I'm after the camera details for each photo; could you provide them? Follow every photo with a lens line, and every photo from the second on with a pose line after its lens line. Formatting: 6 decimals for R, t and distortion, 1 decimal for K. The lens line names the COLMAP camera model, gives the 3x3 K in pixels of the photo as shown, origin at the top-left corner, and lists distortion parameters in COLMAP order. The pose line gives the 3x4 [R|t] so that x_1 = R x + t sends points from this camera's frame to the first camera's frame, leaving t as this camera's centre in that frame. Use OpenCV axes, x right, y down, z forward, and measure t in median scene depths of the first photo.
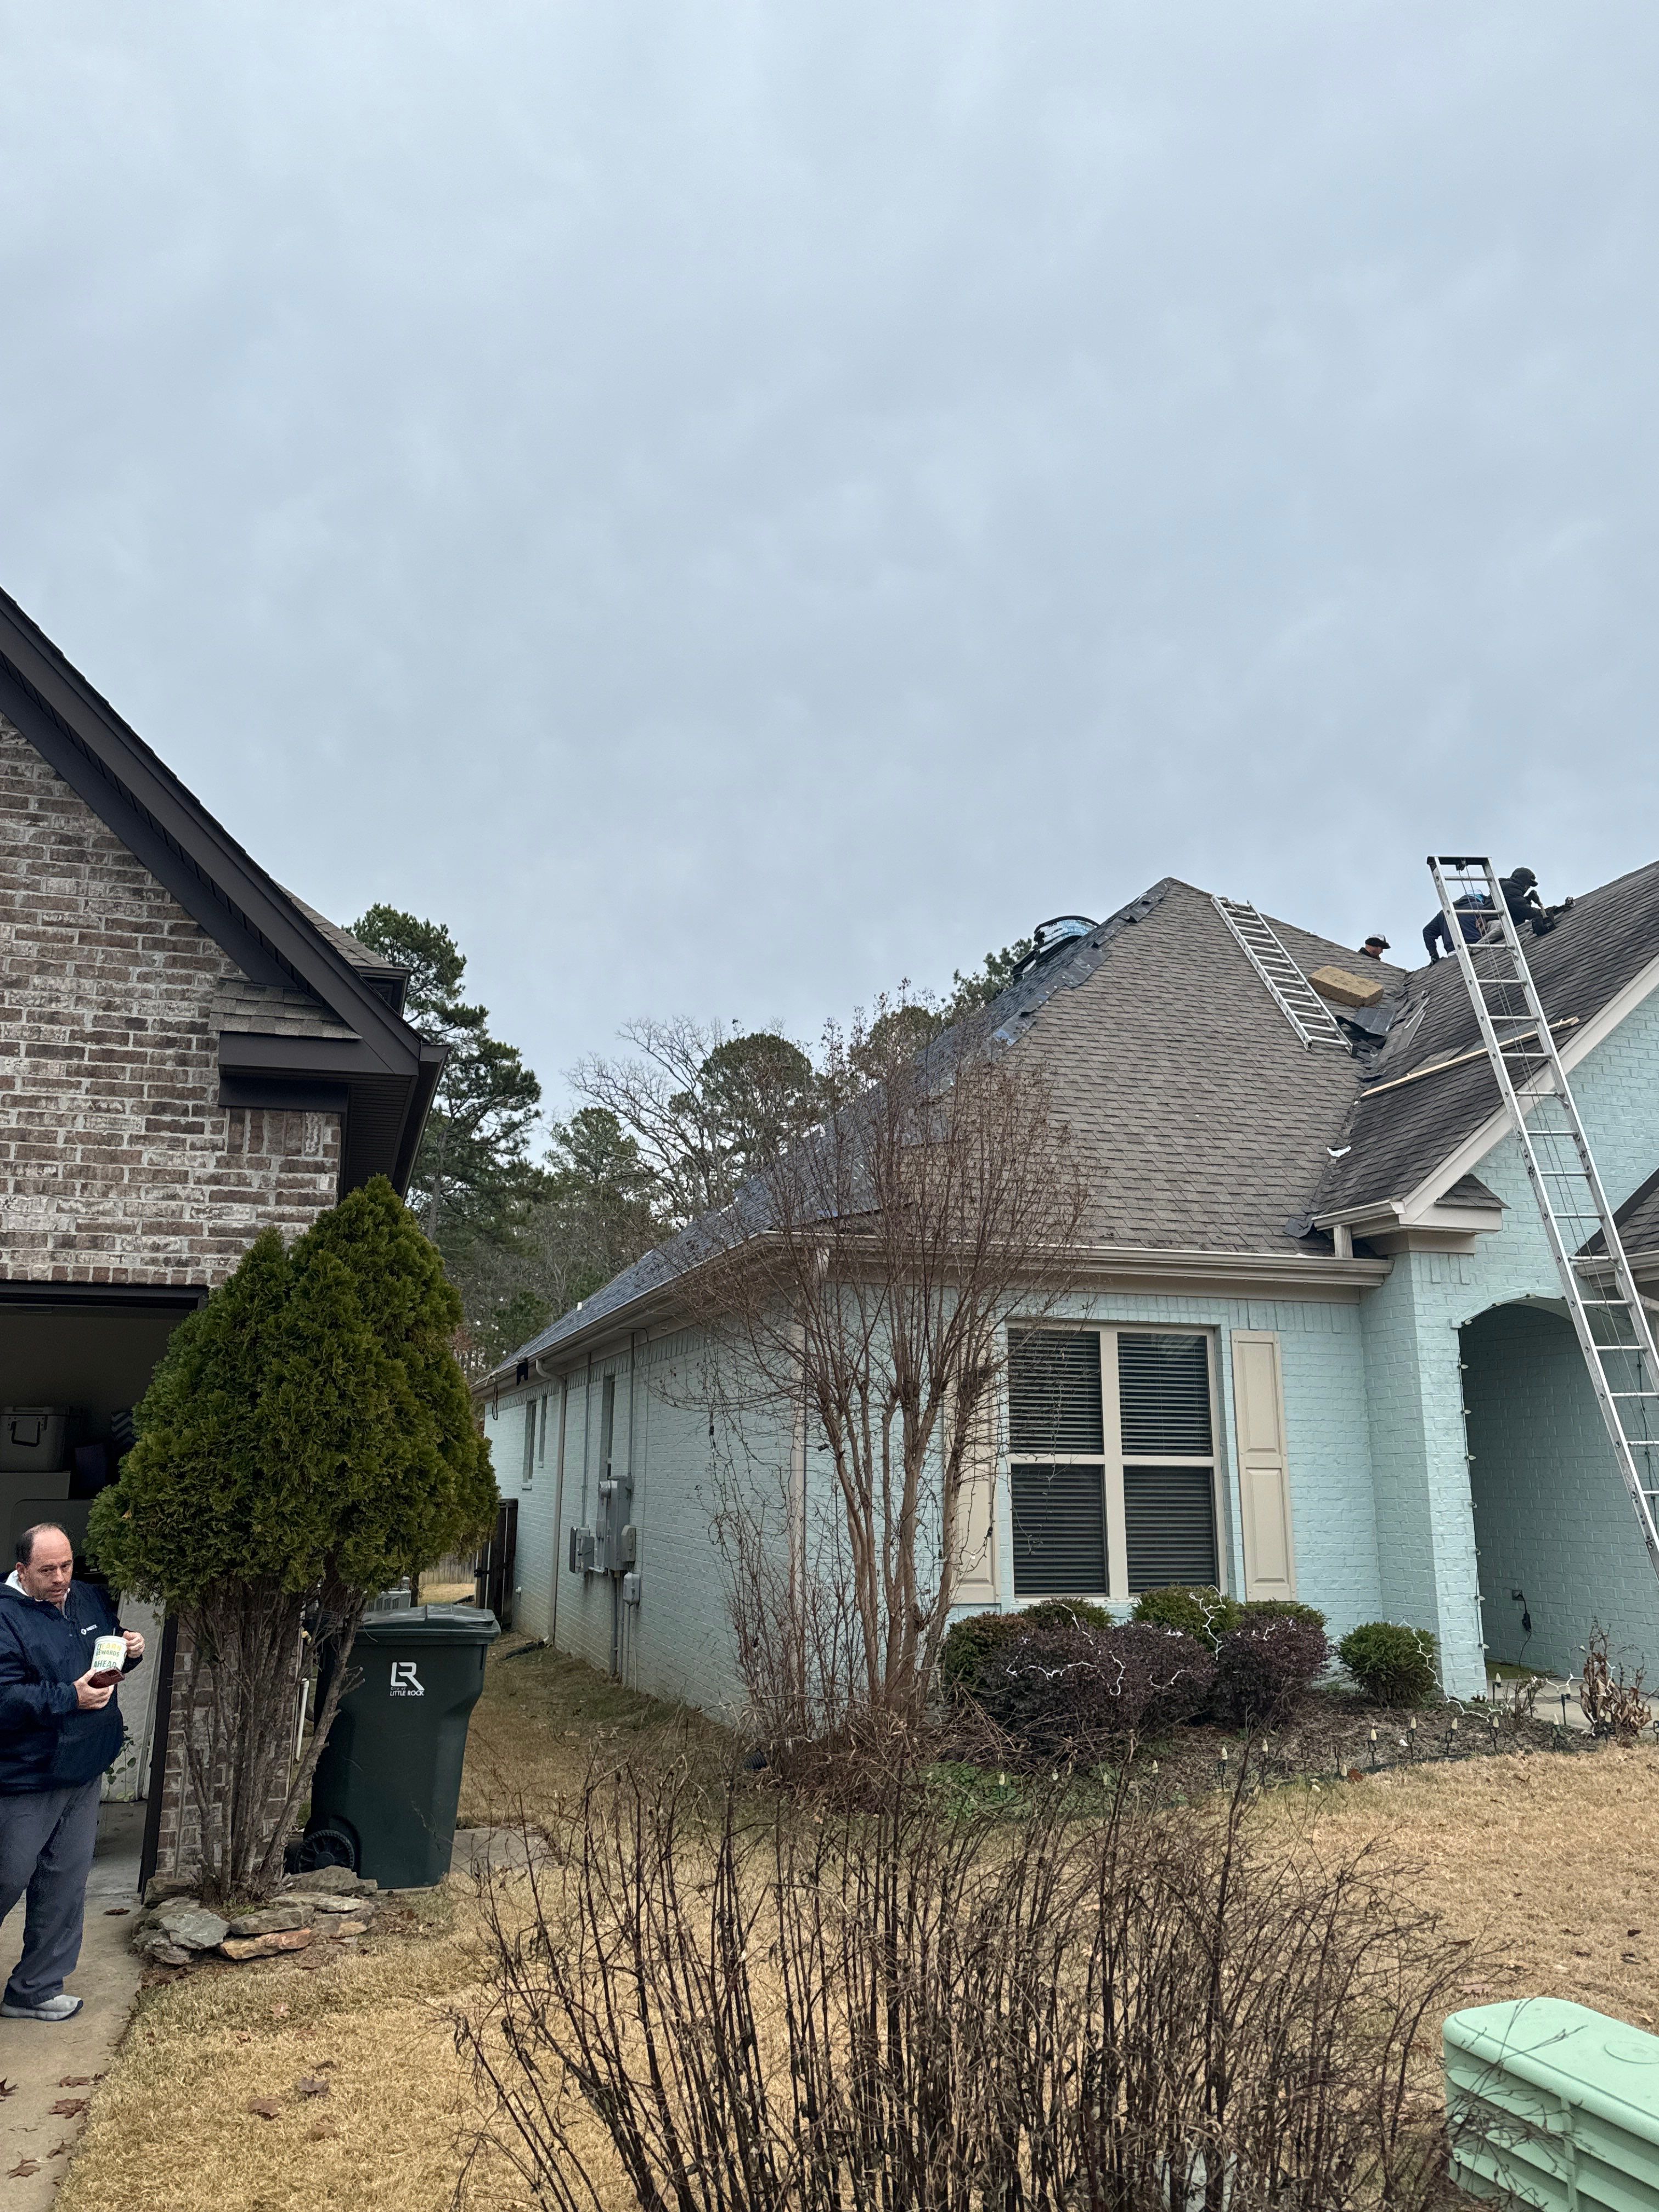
lens RADIAL K [[1627.0, 0, 850.6], [0, 1627.0, 1104.2], [0, 0, 1]] dist [0.113845, -0.119342]
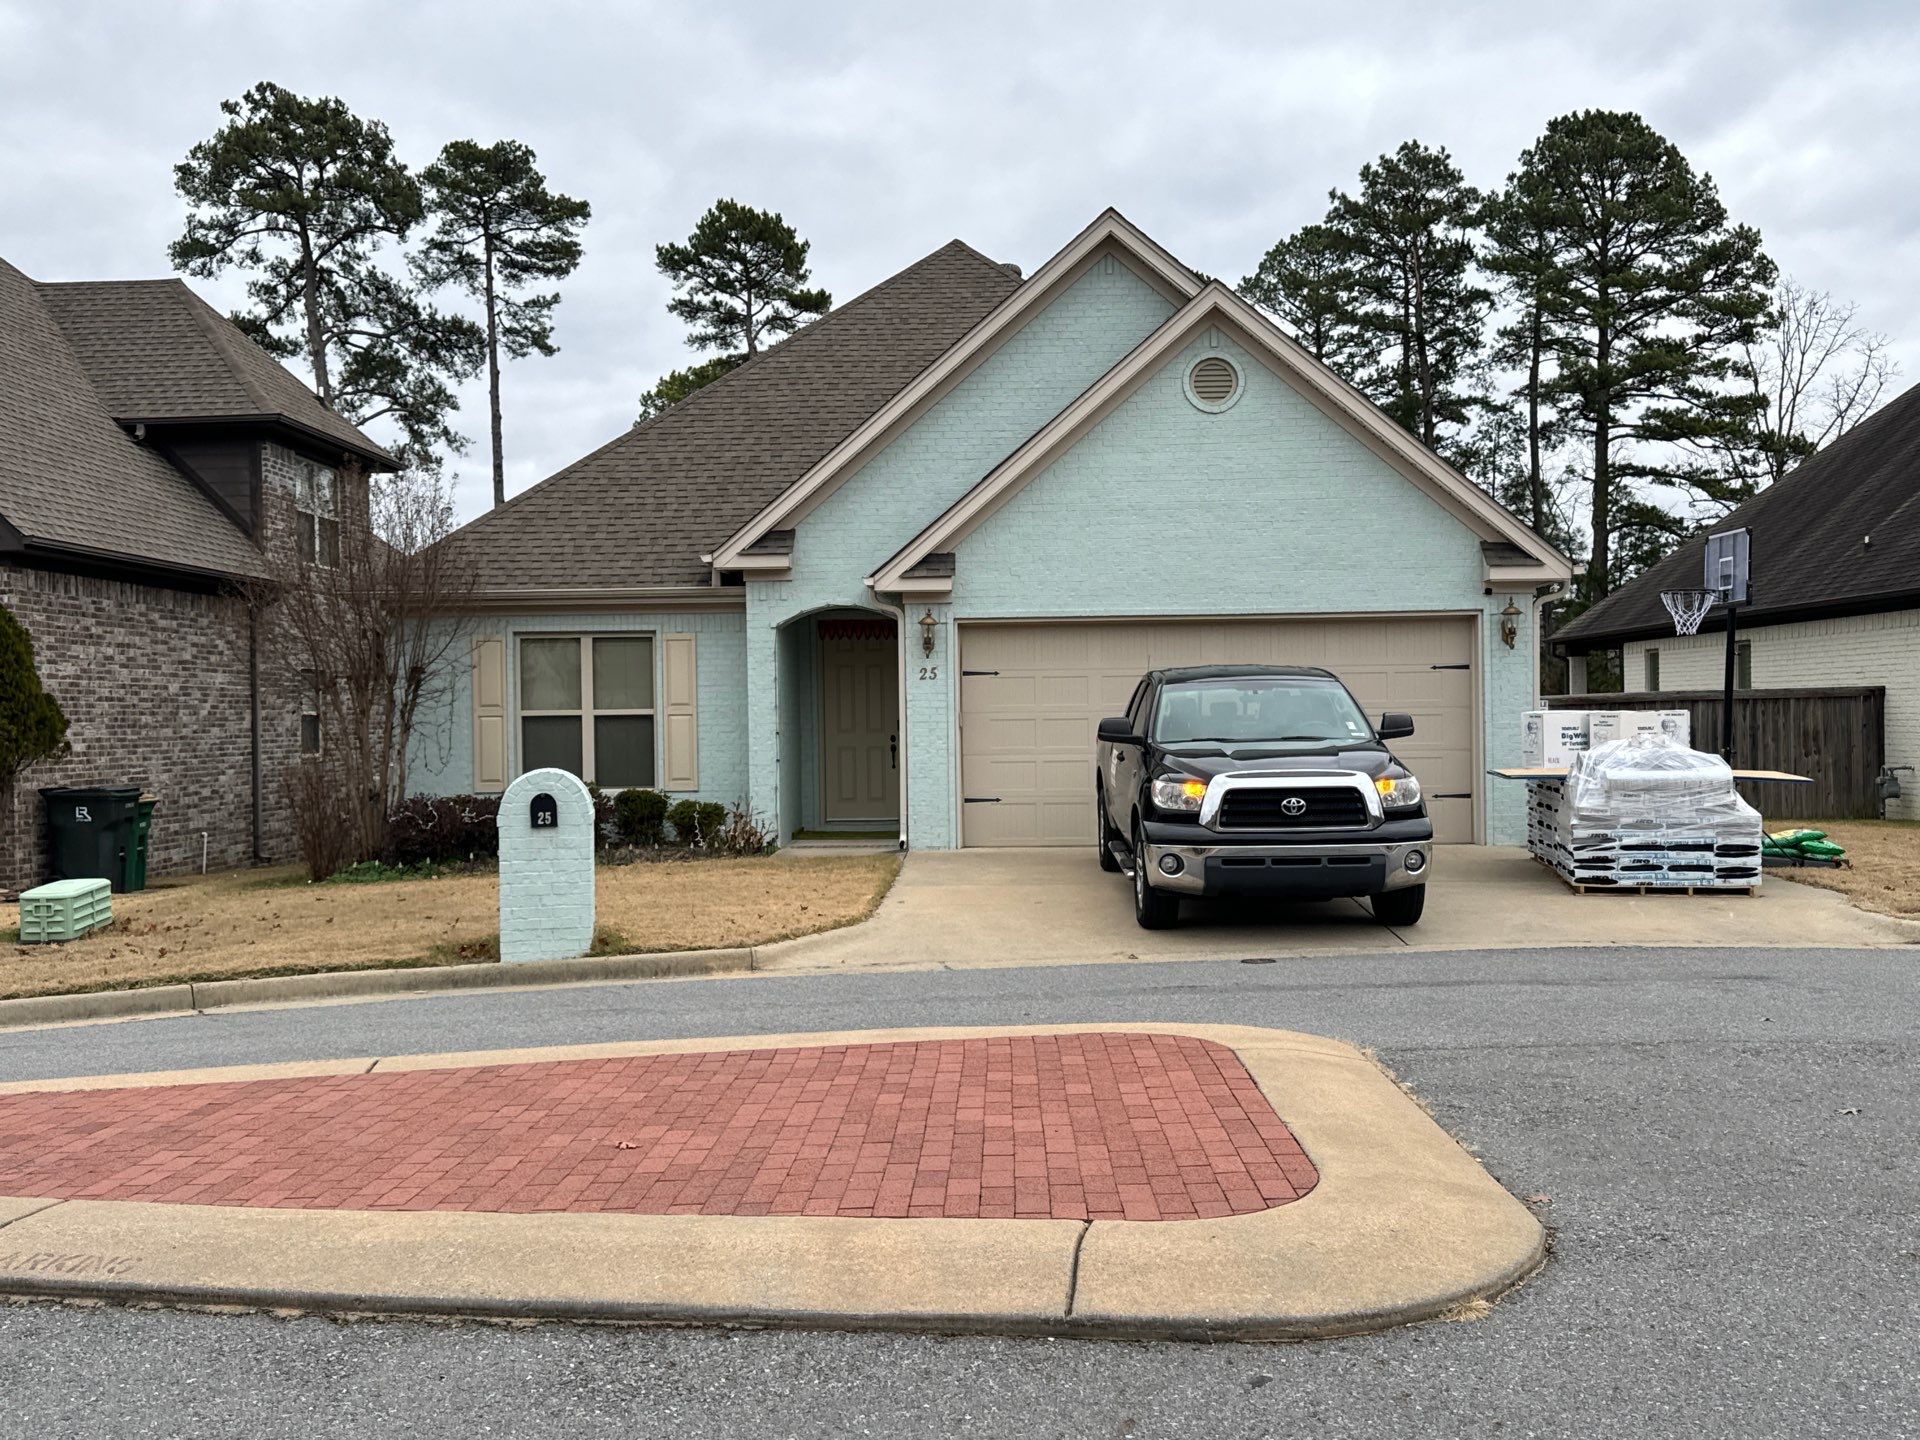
lens RADIAL K [[1862.2, 0, 954.6], [0, 1862.2, 728.1], [0, 0, 1]] dist [0.186458, -0.458142]
pose [[0.939261, -0.013601, -0.342935, 1.153705], [0.090925, 0.973372, 0.210429, -0.137059], [0.330941, -0.228829, 0.915486, -0.636357]]
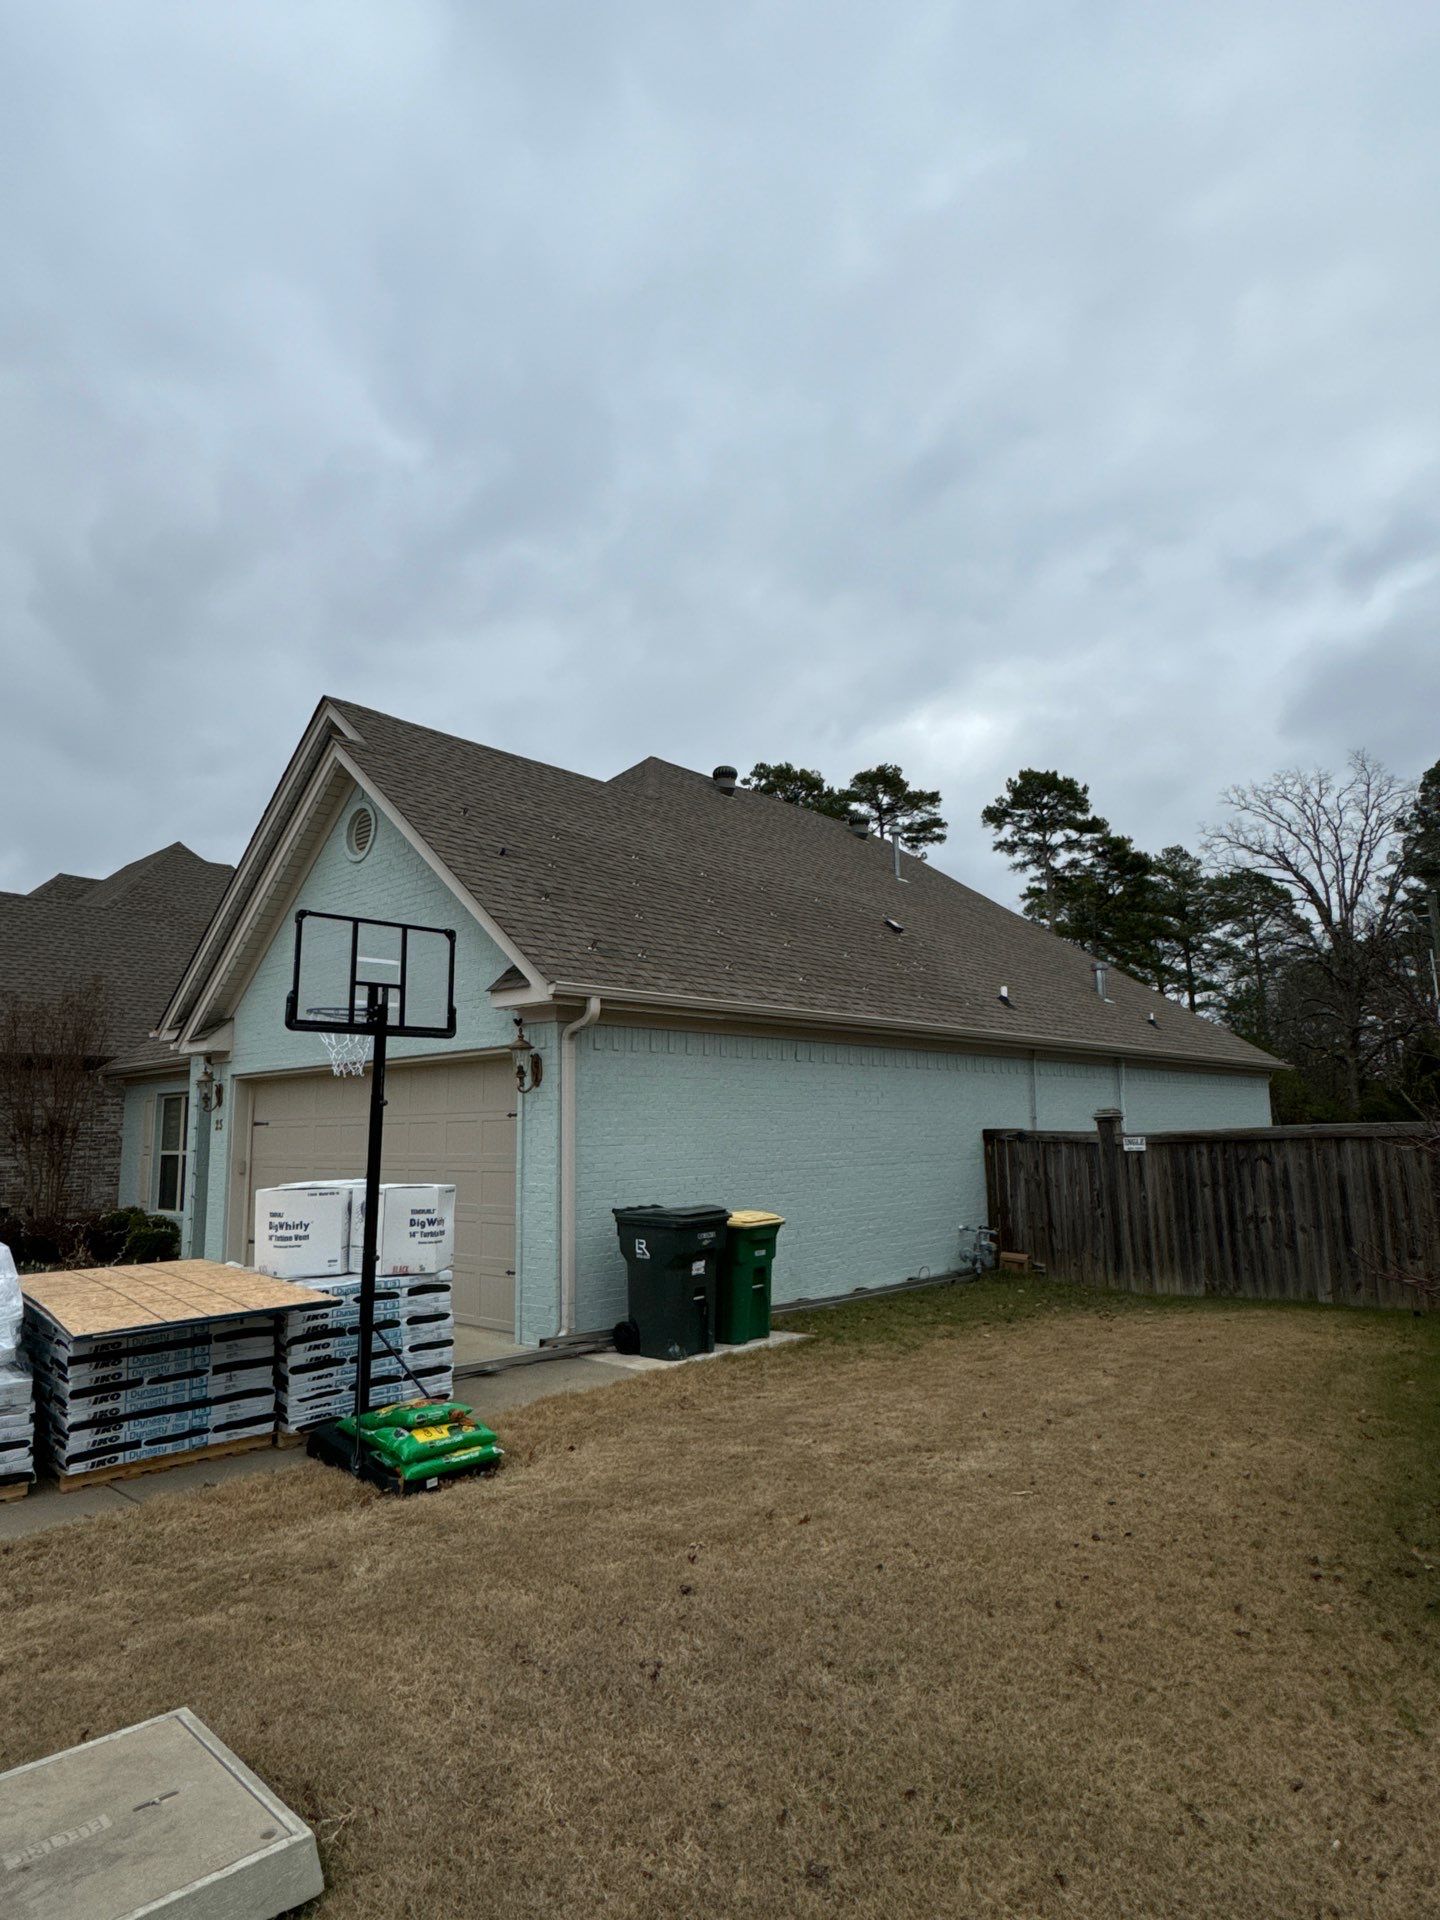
lens RADIAL K [[1091.7, 0, 720.0], [0, 1091.7, 960.0], [0, 0, 1]] dist [-0.000499, 0.000943]
pose [[0.494629, -0.147694, -0.856463, 1.824061], [0.209742, 0.976613, -0.047283, 0.179681], [0.843416, -0.156248, 0.514039, 0.872702]]
